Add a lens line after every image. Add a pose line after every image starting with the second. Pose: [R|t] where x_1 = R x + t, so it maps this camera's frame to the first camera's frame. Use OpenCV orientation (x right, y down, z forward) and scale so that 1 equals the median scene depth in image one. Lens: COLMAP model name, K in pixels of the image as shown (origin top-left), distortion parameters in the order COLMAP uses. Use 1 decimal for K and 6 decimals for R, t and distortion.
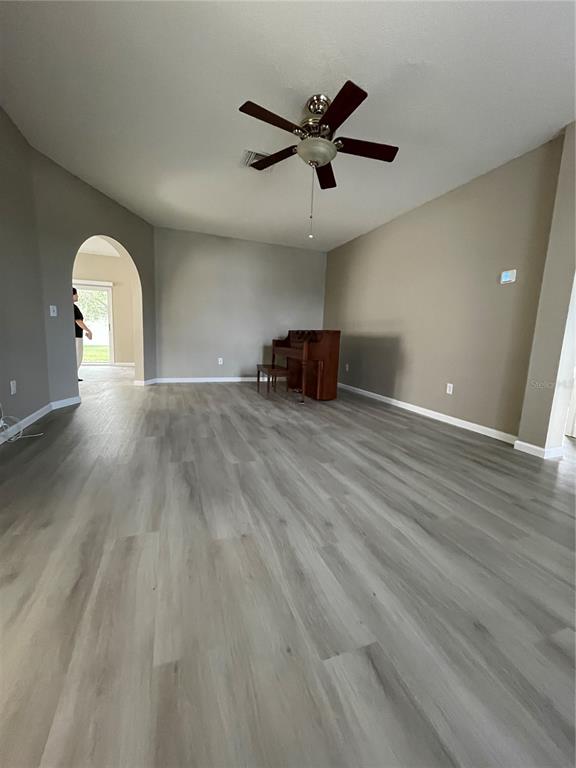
lens RADIAL K [[309.8, 0, 290.5], [0, 309.8, 384.0], [0, 0, 1]] dist [-0.000630, 0.000271]
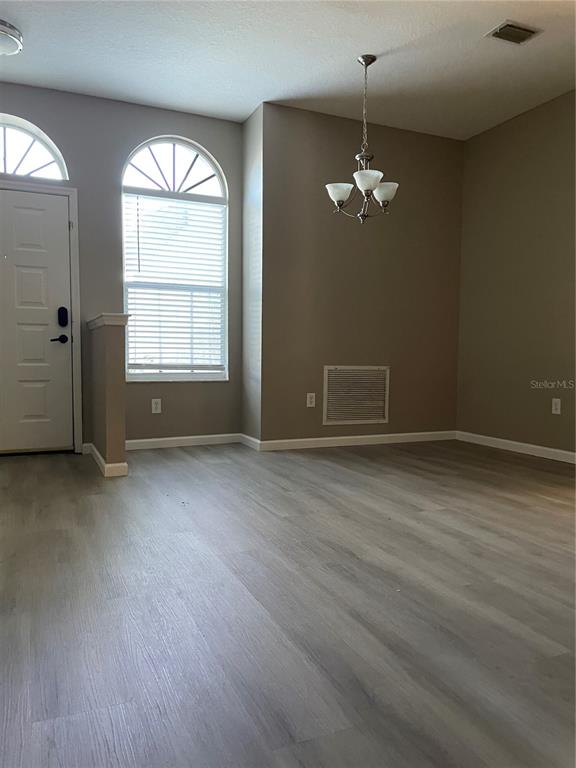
lens RADIAL K [[576.5, 0, 295.1], [0, 576.5, 385.0], [0, 0, 1]] dist [0.054726, -0.035081]
pose [[-0.997639, -0.043847, -0.052848, 0.388480], [-0.053674, 0.977942, 0.201862, -0.132933], [0.042831, 0.204222, -0.977987, 1.339805]]
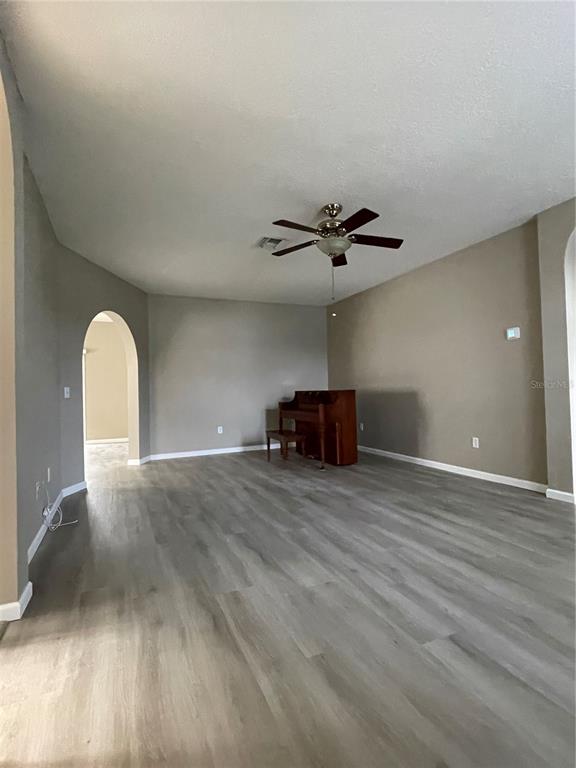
lens RADIAL K [[392.0, 0, 291.1], [0, 392.0, 383.5], [0, 0, 1]] dist [0.000682, -0.005138]
pose [[0.996257, -0.066911, 0.054720, -0.168966], [0.075150, 0.983280, -0.165869, -0.008658], [-0.042707, 0.169360, 0.984629, -0.312113]]
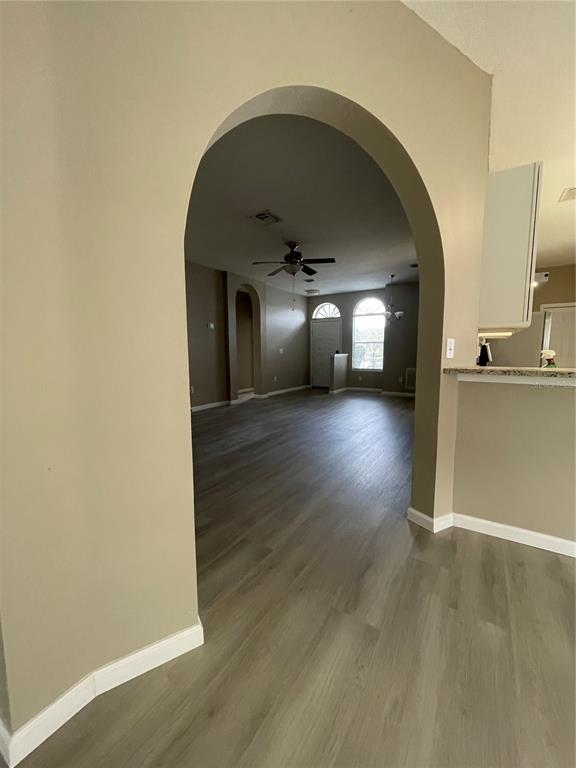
lens RADIAL K [[309.8, 0, 288.5], [0, 309.8, 386.2], [0, 0, 1]] dist [-0.000630, 0.000271]
pose [[-0.605919, -0.125455, 0.785572, -1.359251], [0.099856, 0.967683, 0.231557, -0.428609], [-0.789235, 0.218749, -0.573810, 2.054374]]
